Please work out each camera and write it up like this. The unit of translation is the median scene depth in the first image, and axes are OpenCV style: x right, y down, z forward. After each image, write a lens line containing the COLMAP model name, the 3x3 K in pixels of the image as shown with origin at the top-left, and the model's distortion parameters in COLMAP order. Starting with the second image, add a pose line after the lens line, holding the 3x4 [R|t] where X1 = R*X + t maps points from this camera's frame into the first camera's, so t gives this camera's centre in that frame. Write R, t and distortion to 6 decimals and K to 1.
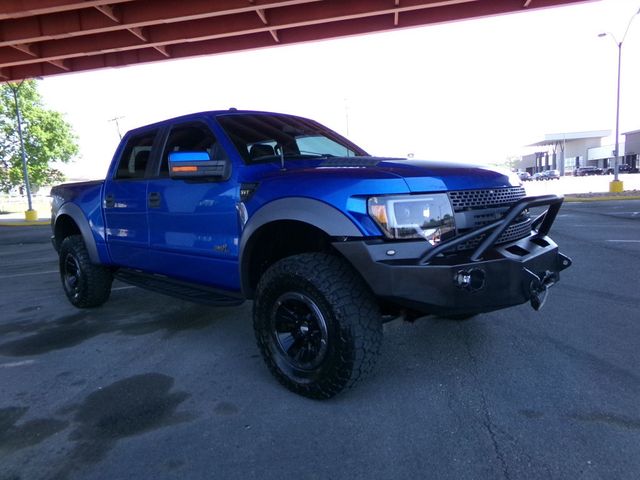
lens RADIAL K [[429.0, 0, 320.0], [0, 429.0, 240.0], [0, 0, 1]] dist [-0.023466, 0.032740]
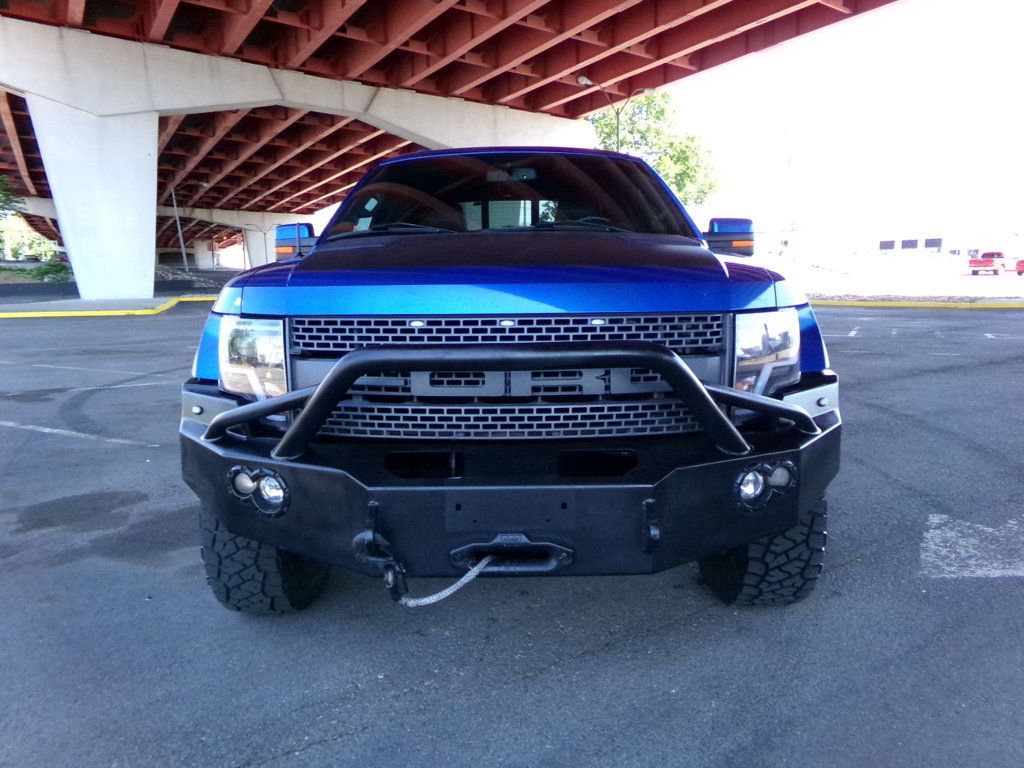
lens RADIAL K [[675.5, 0, 512.0], [0, 675.5, 384.0], [0, 0, 1]] dist [0.026113, 0.002363]
pose [[0.673218, 0.160839, -0.721739, 0.095415], [-0.099779, 0.986890, 0.126856, -0.015081], [0.732681, -0.013387, 0.680441, 0.054792]]
